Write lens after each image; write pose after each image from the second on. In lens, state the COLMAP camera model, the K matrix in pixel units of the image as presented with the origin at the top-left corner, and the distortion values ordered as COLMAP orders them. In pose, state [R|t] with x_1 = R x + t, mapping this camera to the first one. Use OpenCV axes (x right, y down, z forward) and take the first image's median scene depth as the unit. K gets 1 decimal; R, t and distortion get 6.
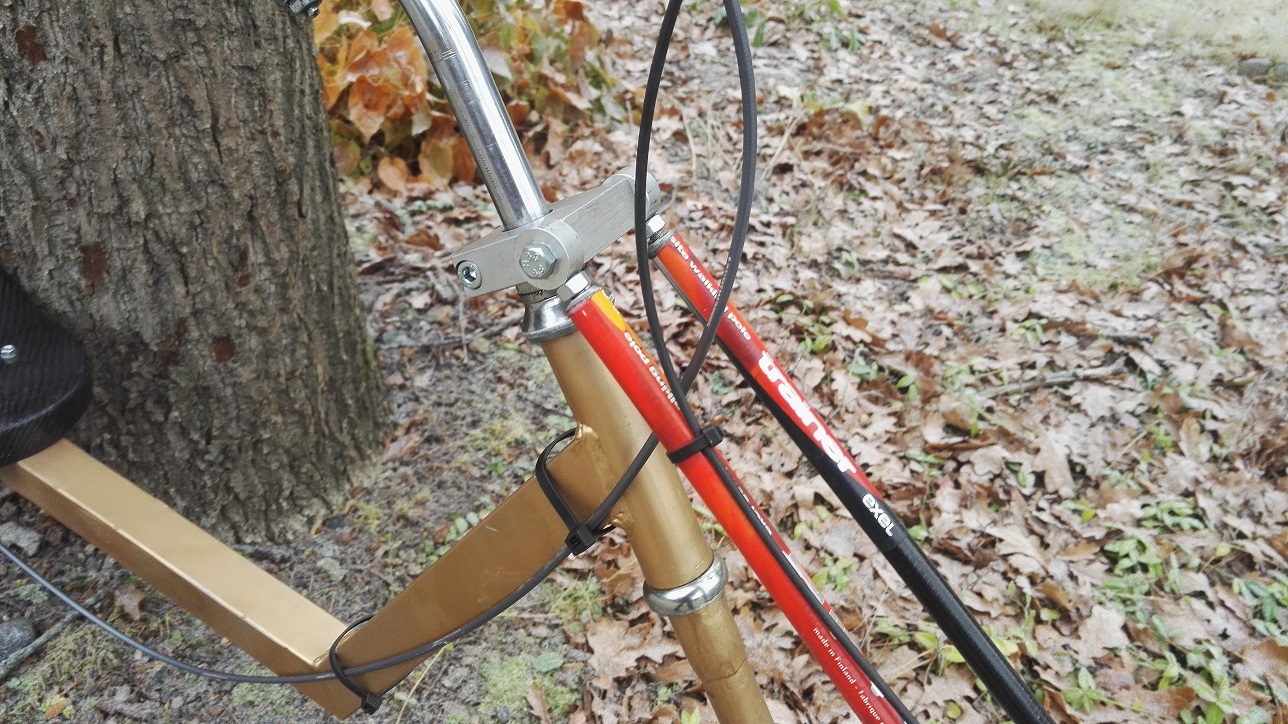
lens RADIAL K [[1108.5, 0, 644.0], [0, 1108.5, 362.0], [0, 0, 1]] dist [-0.001094, -0.000040]
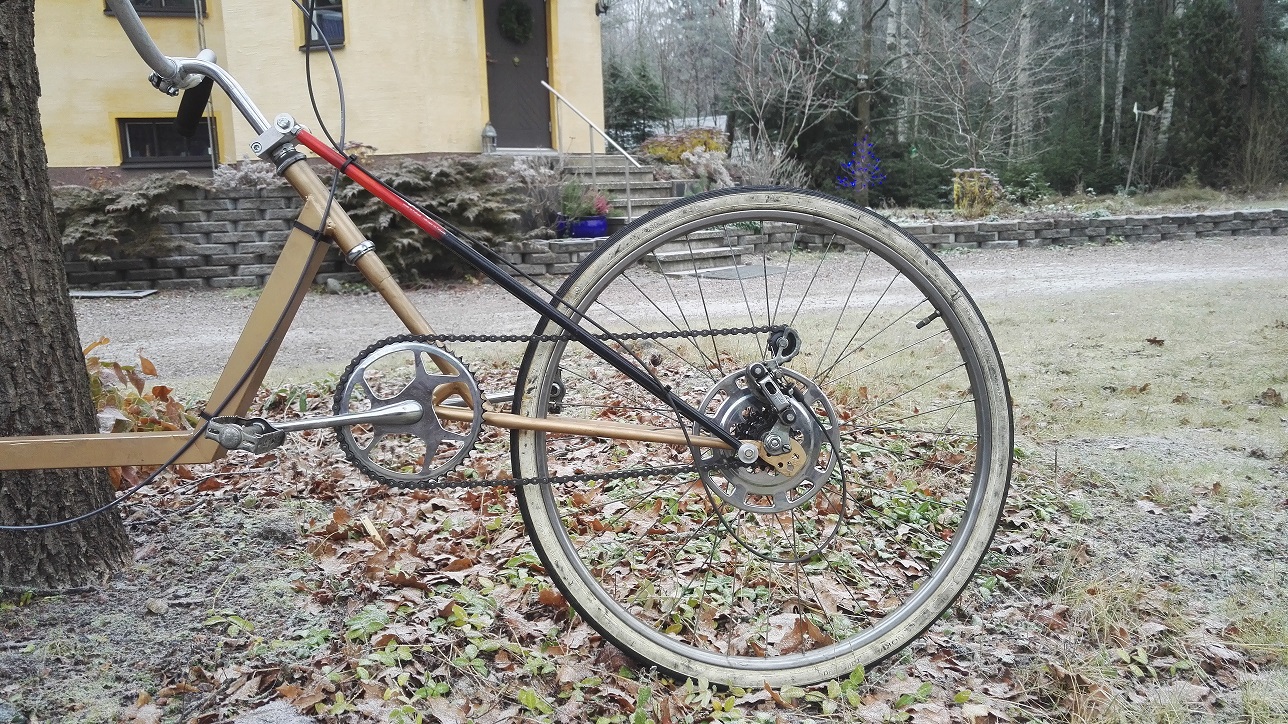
lens RADIAL K [[1035.5, 0, 644.0], [0, 1035.5, 362.0], [0, 0, 1]] dist [0.032746, -0.001371]
pose [[0.872050, -0.214896, 0.439715, -0.233553], [0.398388, 0.833555, -0.382718, 0.773981], [-0.284282, 0.508926, 0.812513, -0.519445]]
